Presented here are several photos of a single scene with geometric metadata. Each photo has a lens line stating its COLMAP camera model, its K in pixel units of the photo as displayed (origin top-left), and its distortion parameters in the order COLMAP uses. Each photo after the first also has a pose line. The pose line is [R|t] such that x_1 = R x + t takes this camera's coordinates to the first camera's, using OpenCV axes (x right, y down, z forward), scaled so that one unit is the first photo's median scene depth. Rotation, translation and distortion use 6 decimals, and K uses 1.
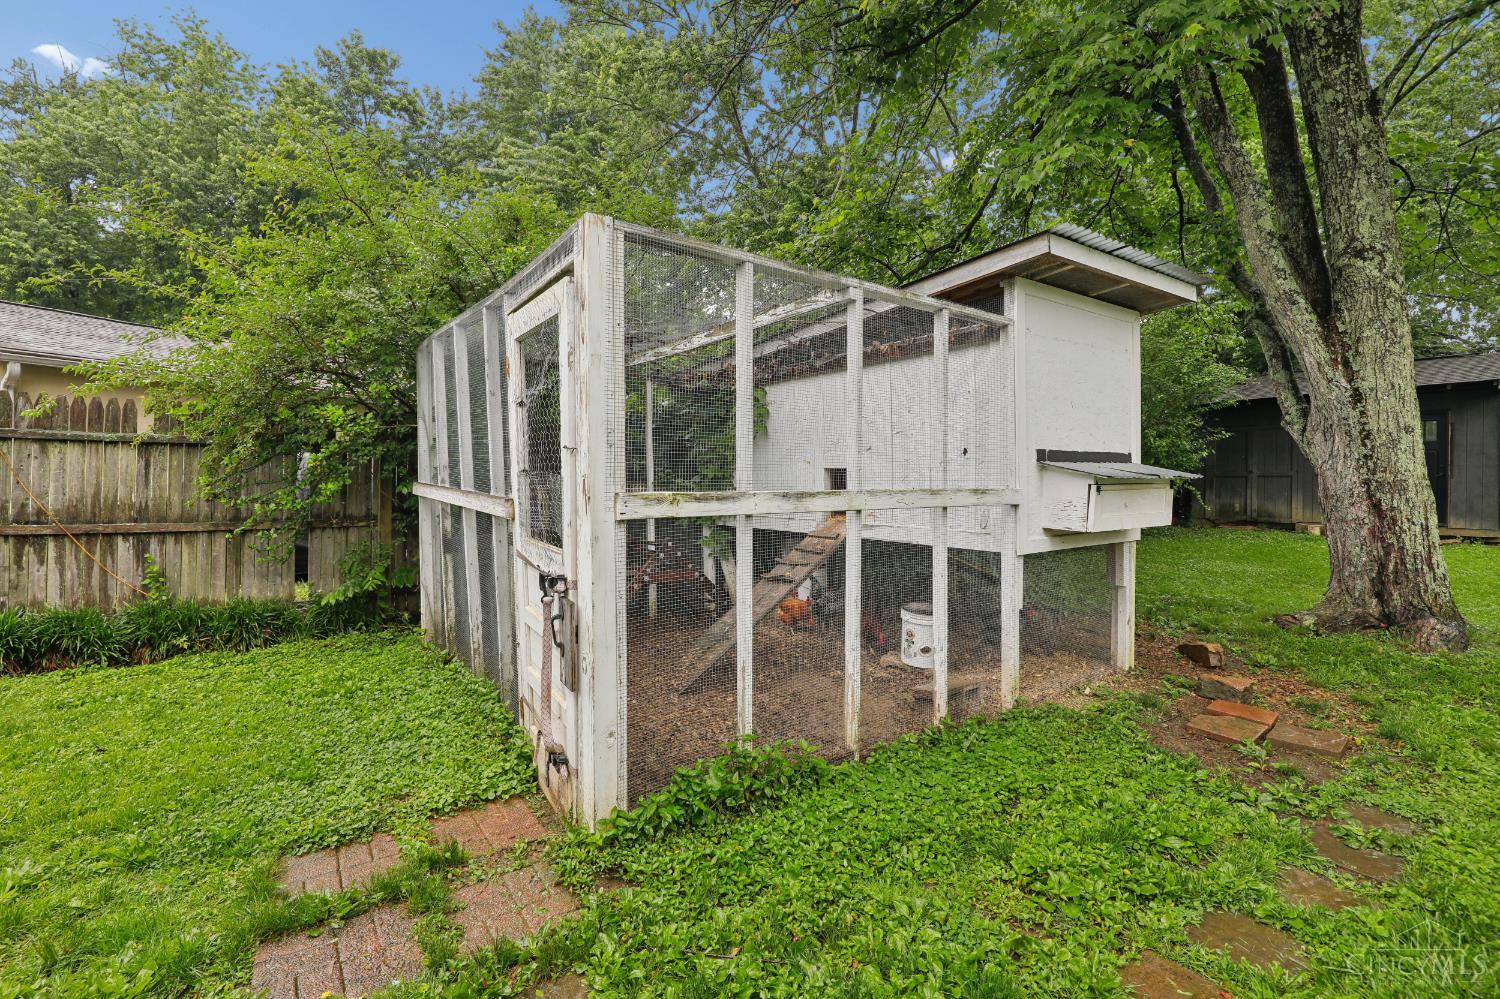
lens RADIAL K [[694.3, 0, 748.1], [0, 694.3, 492.7], [0, 0, 1]] dist [-0.032830, 0.004886]
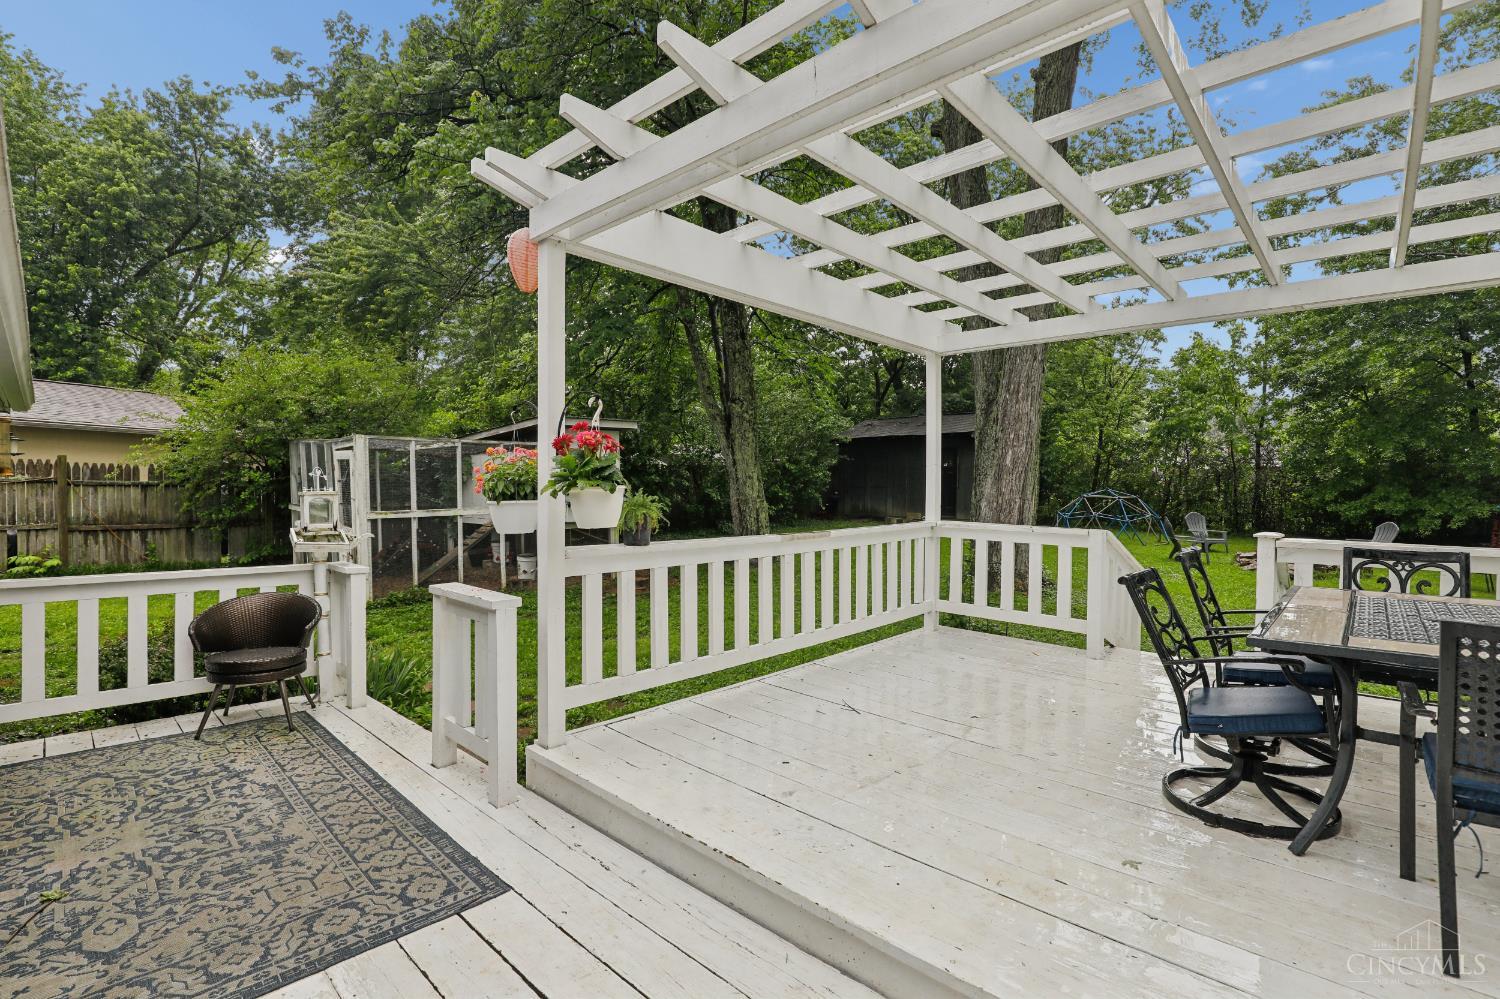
lens RADIAL K [[694.3, 0, 756.2], [0, 694.3, 502.4], [0, 0, 1]] dist [-0.032830, 0.004886]
pose [[0.978859, -0.007623, 0.204393, 0.505364], [0.004330, 0.999854, 0.016550, -0.046901], [-0.204490, -0.015315, 0.978749, -1.384937]]
